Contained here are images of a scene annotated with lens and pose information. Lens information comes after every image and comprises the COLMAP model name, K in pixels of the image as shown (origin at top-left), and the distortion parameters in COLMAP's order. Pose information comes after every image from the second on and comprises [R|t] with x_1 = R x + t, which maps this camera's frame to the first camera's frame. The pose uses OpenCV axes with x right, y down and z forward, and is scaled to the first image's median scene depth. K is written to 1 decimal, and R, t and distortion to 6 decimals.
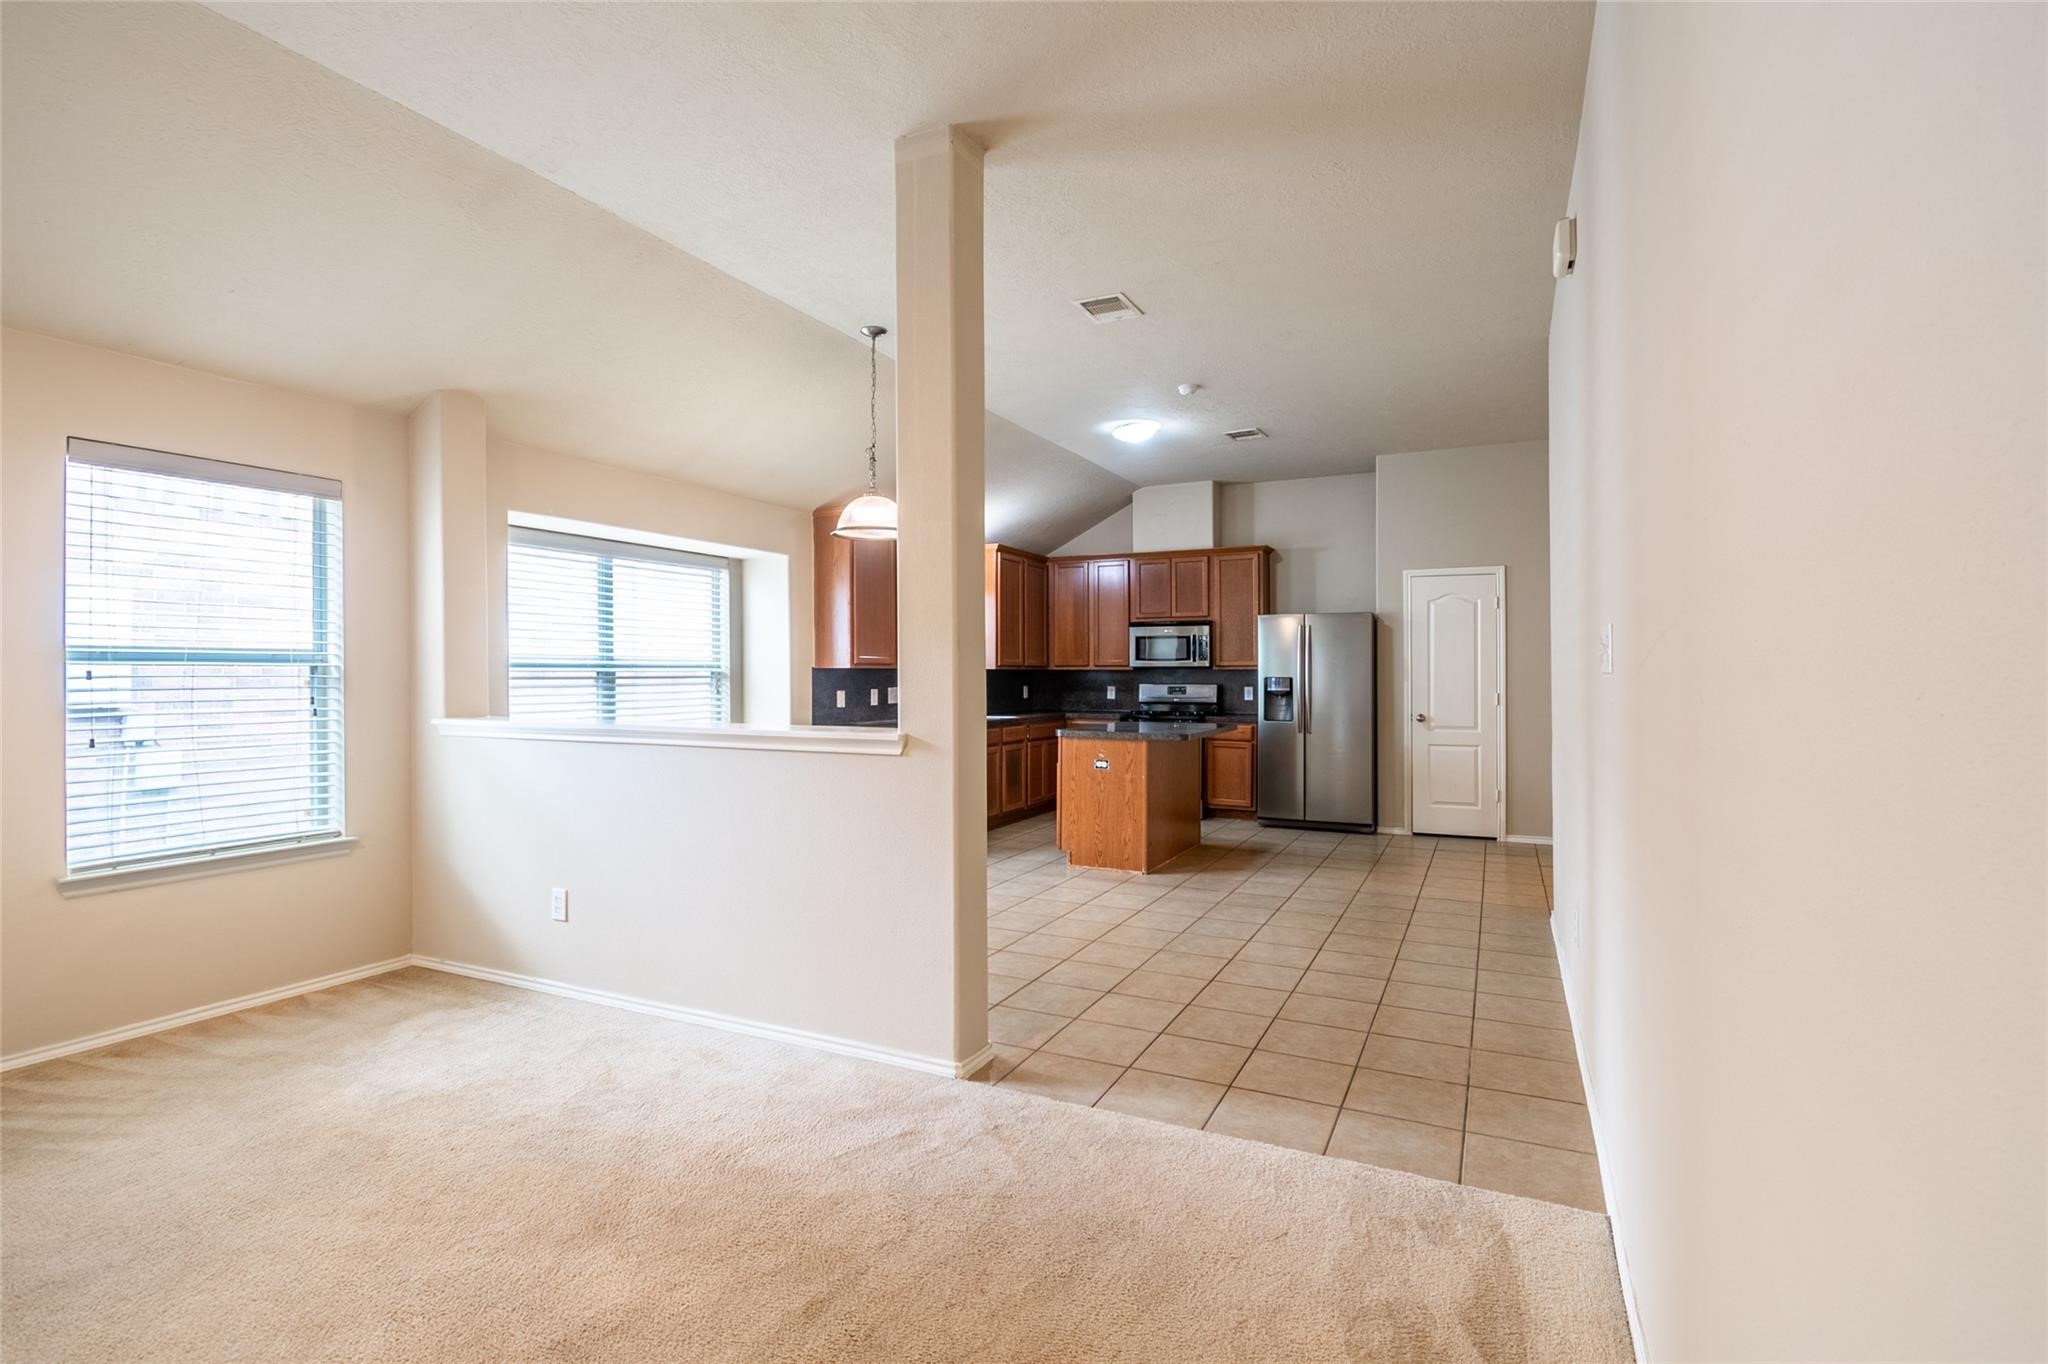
lens RADIAL K [[937.5, 0, 1040.6], [0, 937.5, 676.5], [0, 0, 1]] dist [-0.002018, -0.000667]
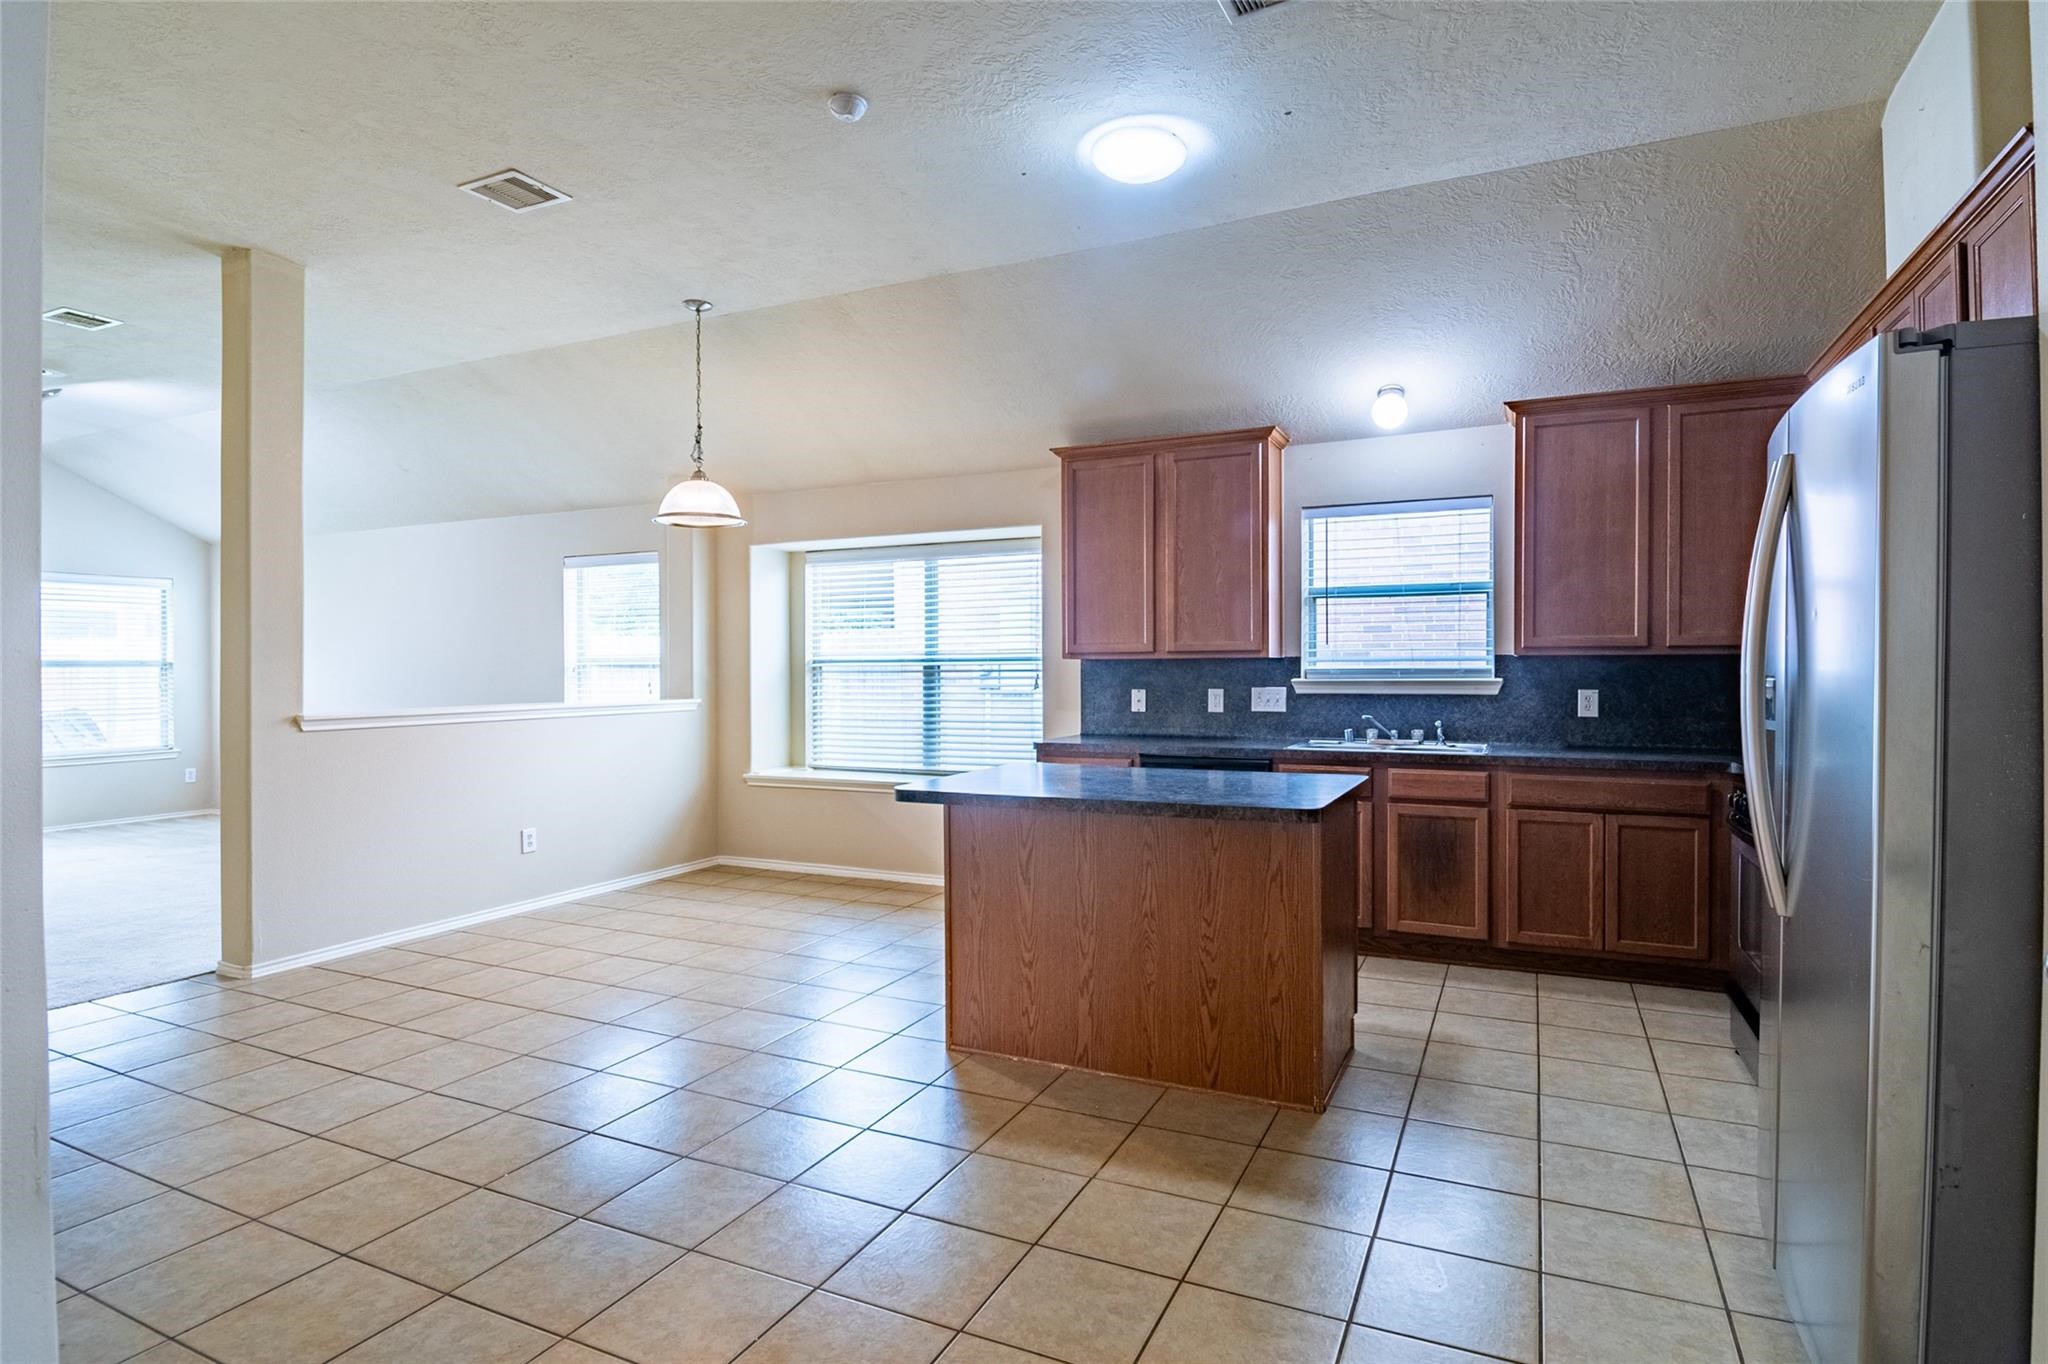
lens RADIAL K [[1051.9, 0, 1090.5], [0, 1051.9, 678.2], [0, 0, 1]] dist [0.001848, -0.013449]
pose [[0.038058, 0.009355, -0.999232, 0.572497], [0.001086, 0.999955, 0.009403, -0.001176], [0.999275, -0.001443, 0.038047, 0.863946]]
